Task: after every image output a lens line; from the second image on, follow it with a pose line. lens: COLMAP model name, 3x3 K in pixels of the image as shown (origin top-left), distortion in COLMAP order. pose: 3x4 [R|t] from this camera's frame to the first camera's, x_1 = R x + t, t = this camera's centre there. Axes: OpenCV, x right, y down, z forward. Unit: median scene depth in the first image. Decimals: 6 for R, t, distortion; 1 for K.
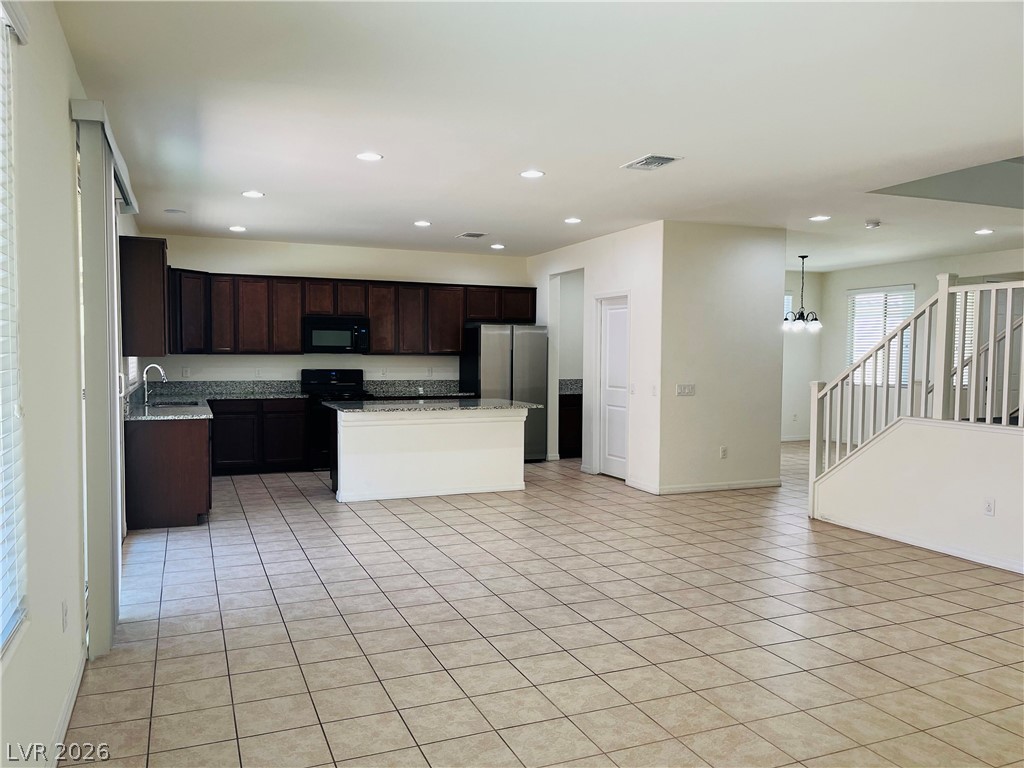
lens RADIAL K [[774.4, 0, 502.1], [0, 774.4, 390.1], [0, 0, 1]] dist [0.057077, -0.073949]
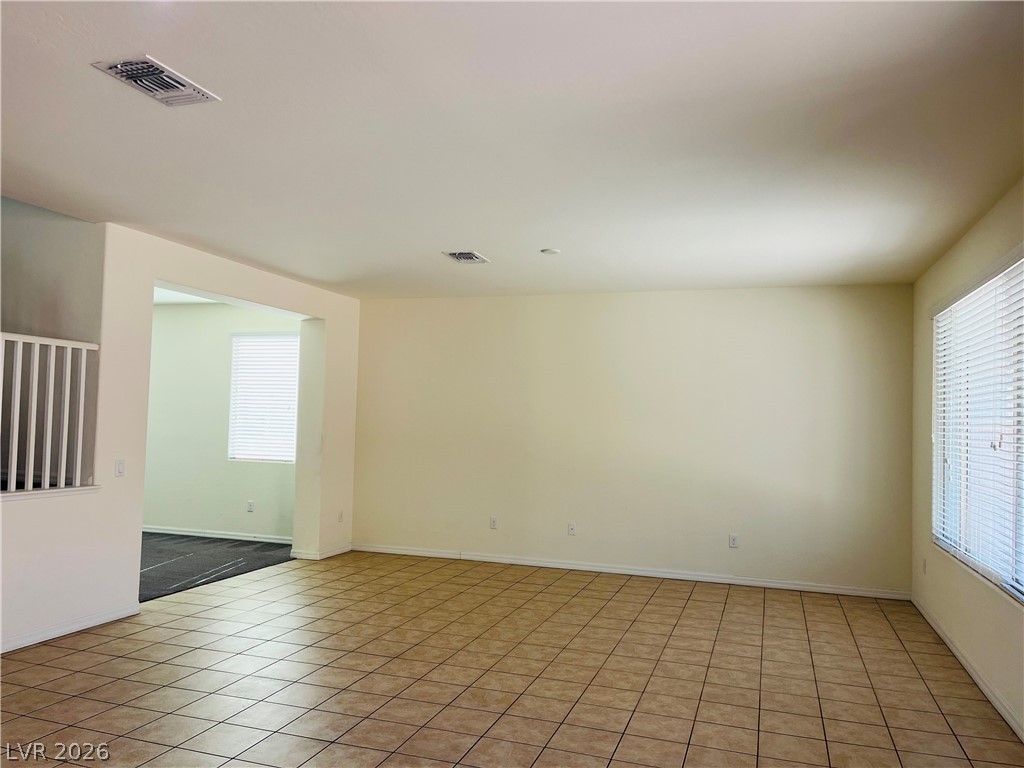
lens RADIAL K [[774.4, 0, 509.8], [0, 774.4, 385.1], [0, 0, 1]] dist [0.057077, -0.073949]
pose [[-0.758175, 0.004467, 0.652035, -0.353150], [0.001489, 0.999986, -0.005118, -0.066601], [-0.652049, -0.002909, -0.758171, 1.207844]]
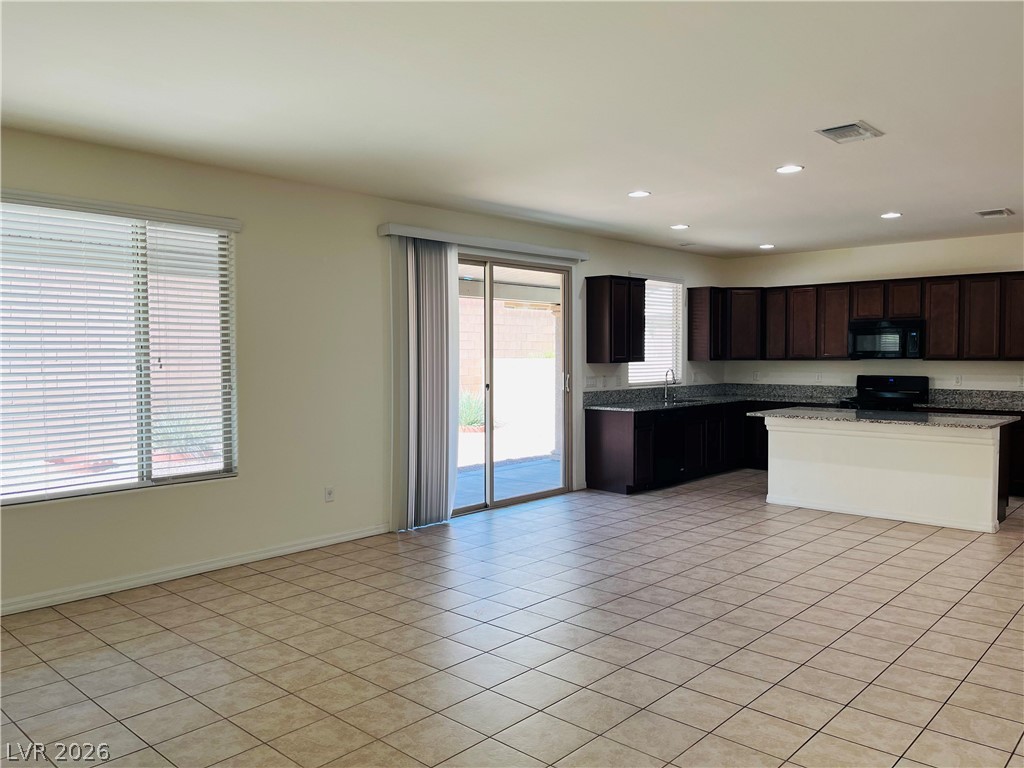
lens RADIAL K [[774.4, 0, 500.2], [0, 774.4, 384.8], [0, 0, 1]] dist [0.057077, -0.073949]
pose [[0.421008, 0.027419, -0.906642, 0.763878], [-0.037709, 0.999208, 0.012708, -0.017492], [0.906273, 0.028838, 0.421709, 0.302421]]
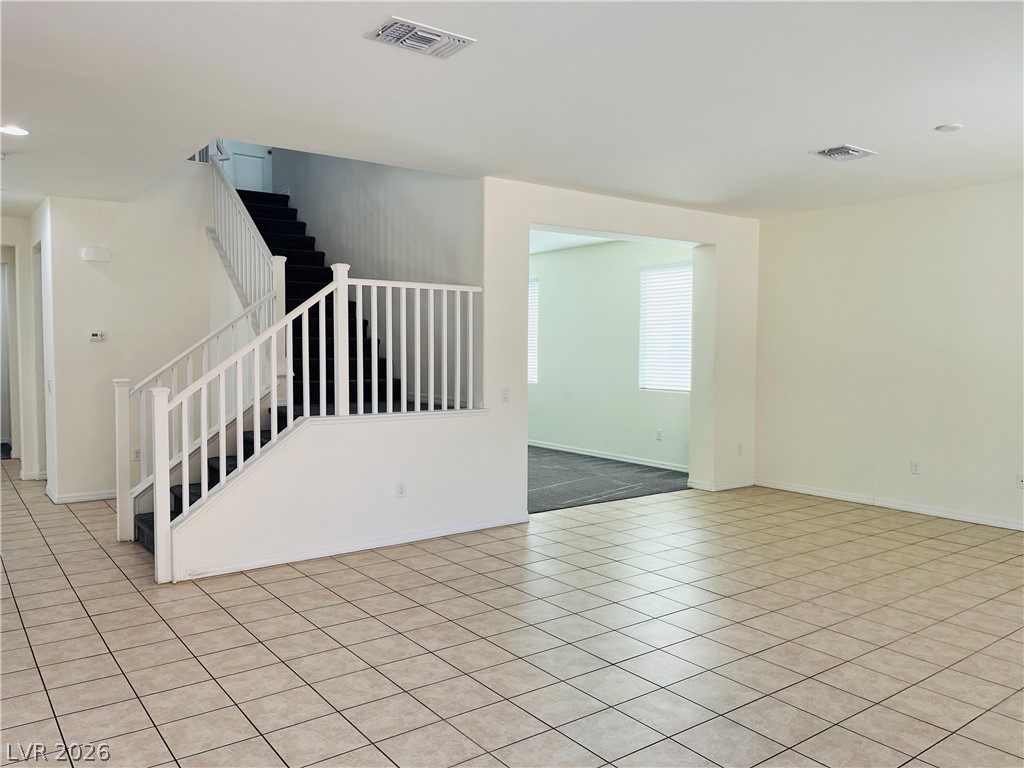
lens RADIAL K [[774.4, 0, 507.1], [0, 774.4, 384.2], [0, 0, 1]] dist [0.057077, -0.073949]
pose [[-0.246002, -0.053783, 0.967776, -0.414861], [0.042457, 0.996903, 0.066194, -0.056294], [-0.968339, 0.057373, -0.242957, 1.048965]]
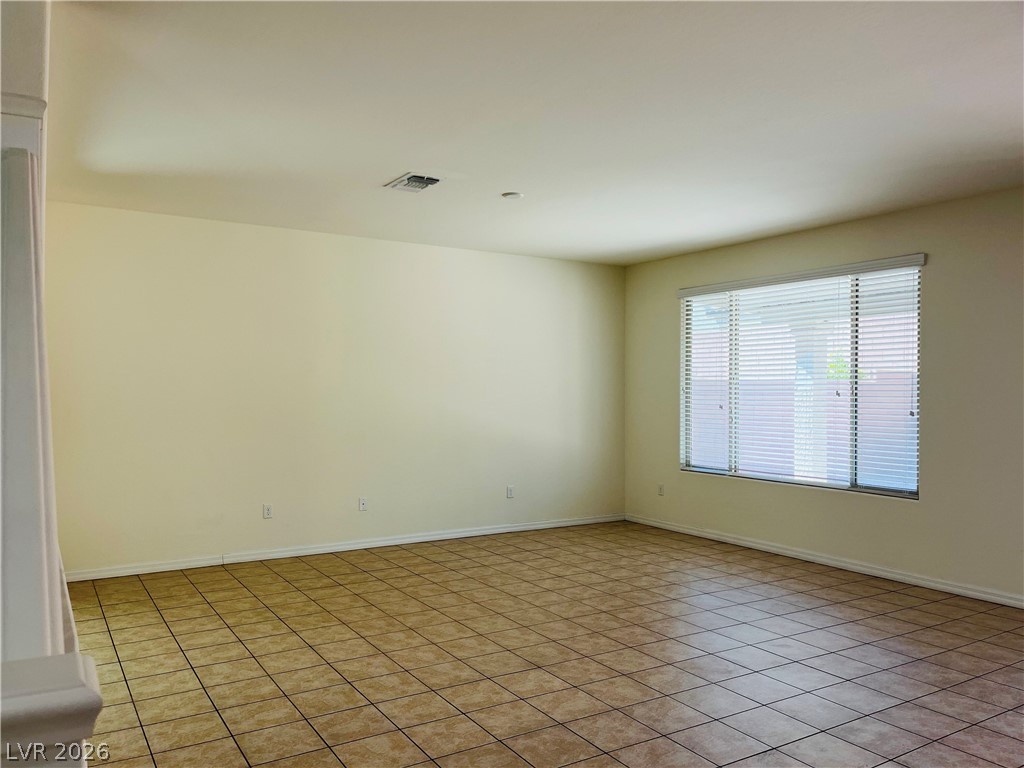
lens RADIAL K [[774.4, 0, 507.5], [0, 774.4, 387.7], [0, 0, 1]] dist [0.057077, -0.073949]
pose [[-0.986022, -0.010977, -0.166253, 0.441607], [-0.018558, 0.998854, 0.044116, -0.058607], [0.165578, 0.046585, -0.985096, 1.324699]]
